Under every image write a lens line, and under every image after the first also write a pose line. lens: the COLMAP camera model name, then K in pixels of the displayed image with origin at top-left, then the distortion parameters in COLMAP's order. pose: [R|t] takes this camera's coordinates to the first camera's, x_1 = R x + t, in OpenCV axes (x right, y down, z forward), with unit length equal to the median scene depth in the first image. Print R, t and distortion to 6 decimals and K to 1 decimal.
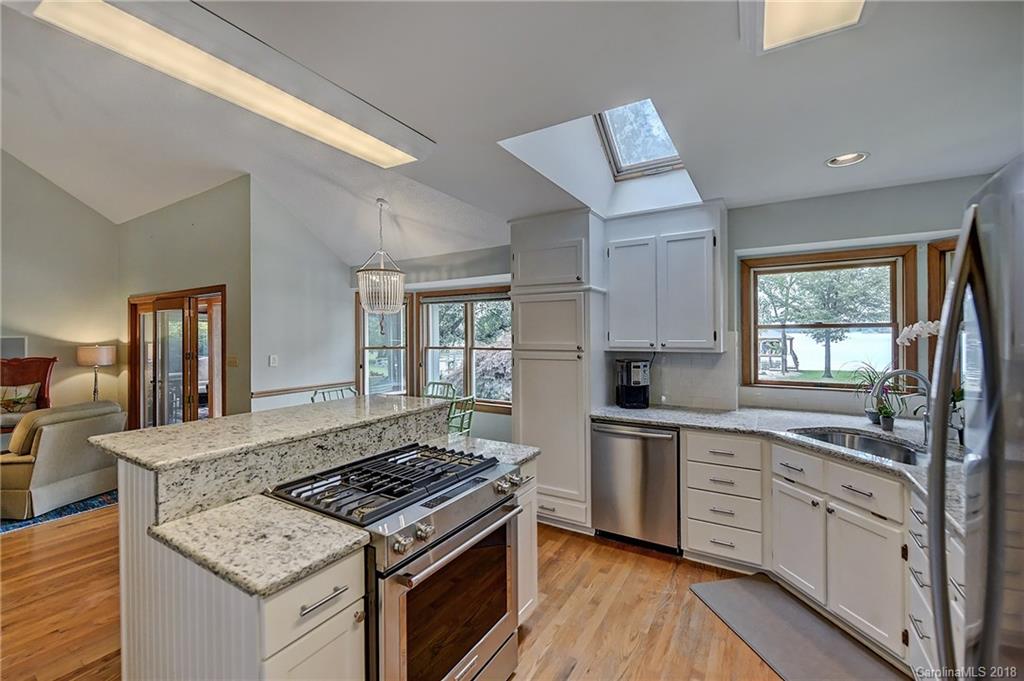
lens RADIAL K [[424.5, 0, 515.7], [0, 424.5, 336.3], [0, 0, 1]] dist [0.000519, 0.000075]
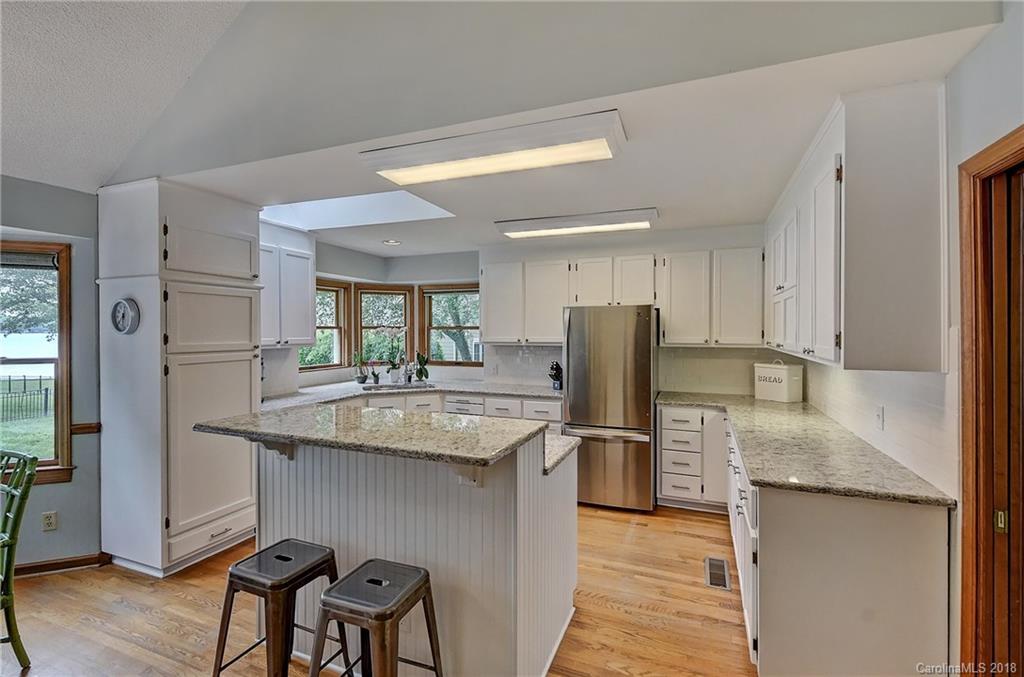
lens RADIAL K [[457.7, 0, 515.7], [0, 457.7, 332.8], [0, 0, 1]] dist [0.000653, 0.000086]
pose [[-0.165436, 0.001049, 0.986220, -0.723388], [0.004812, 0.999988, -0.000256, -0.001060], [-0.986209, 0.004704, -0.165440, 0.423070]]
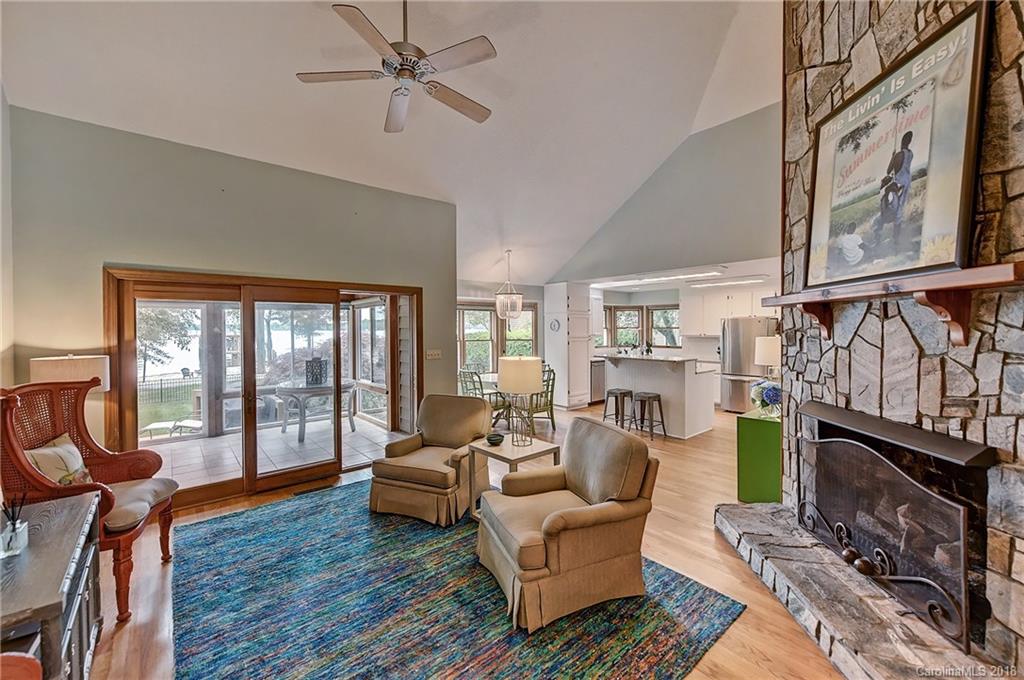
lens RADIAL K [[405.0, 0, 516.7], [0, 405.0, 333.3], [0, 0, 1]] dist [0.000165, -0.001065]
pose [[0.311260, -0.007307, 0.950297, -1.798341], [0.006247, 0.999965, 0.005643, -0.005359], [-0.950304, 0.004181, 0.311294, 0.467697]]
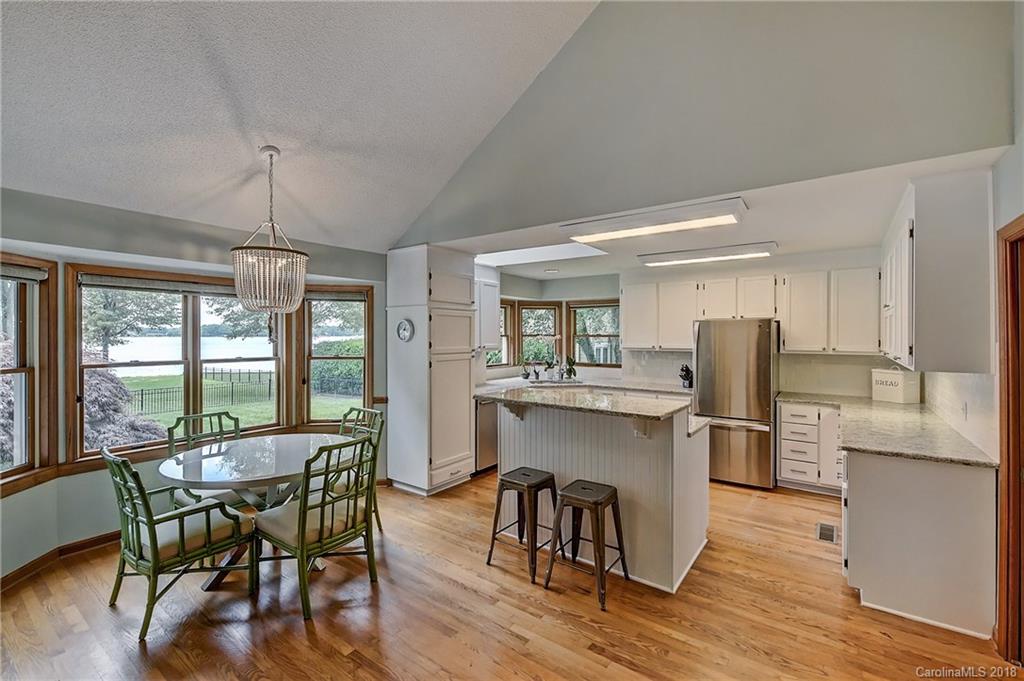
lens RADIAL K [[439.7, 0, 520.4], [0, 439.7, 335.1], [0, 0, 1]] dist [-0.002109, -0.000421]
pose [[0.080095, 0.006023, 0.996769, -0.978688], [0.001813, 0.999979, -0.006188, -0.010593], [-0.996786, 0.002303, 0.080083, 0.526333]]
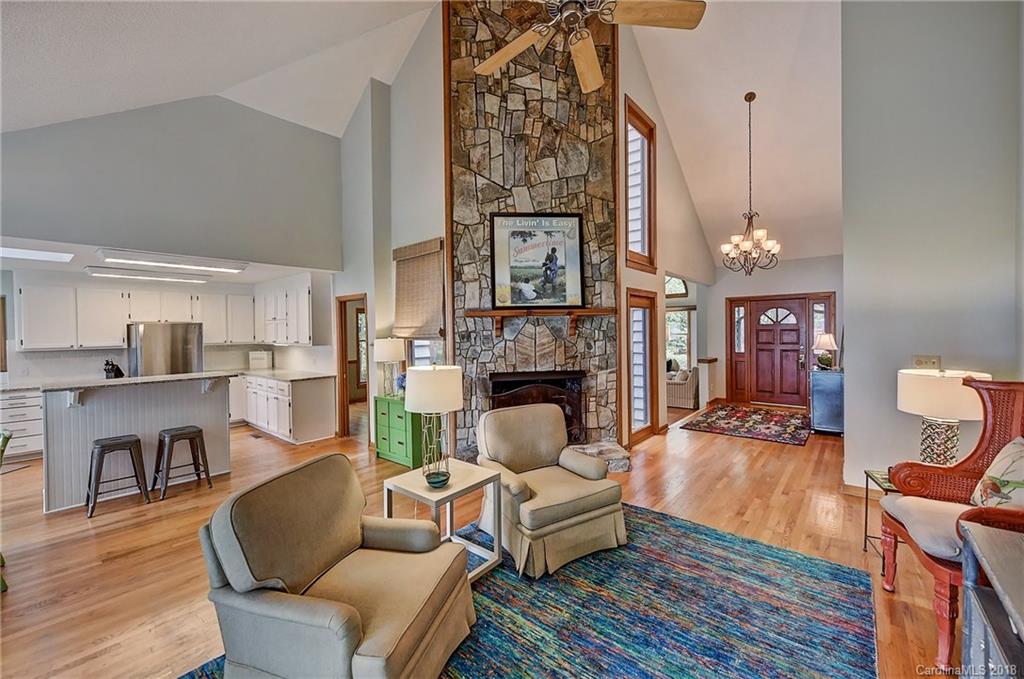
lens RADIAL K [[405.0, 0, 516.7], [0, 405.0, 332.8], [0, 0, 1]] dist [0.000165, -0.001065]
pose [[-0.988323, 0.017941, 0.151313, -1.262290], [0.019839, 0.999742, 0.011041, -0.011671], [-0.151076, 0.013914, -0.988424, 1.325127]]
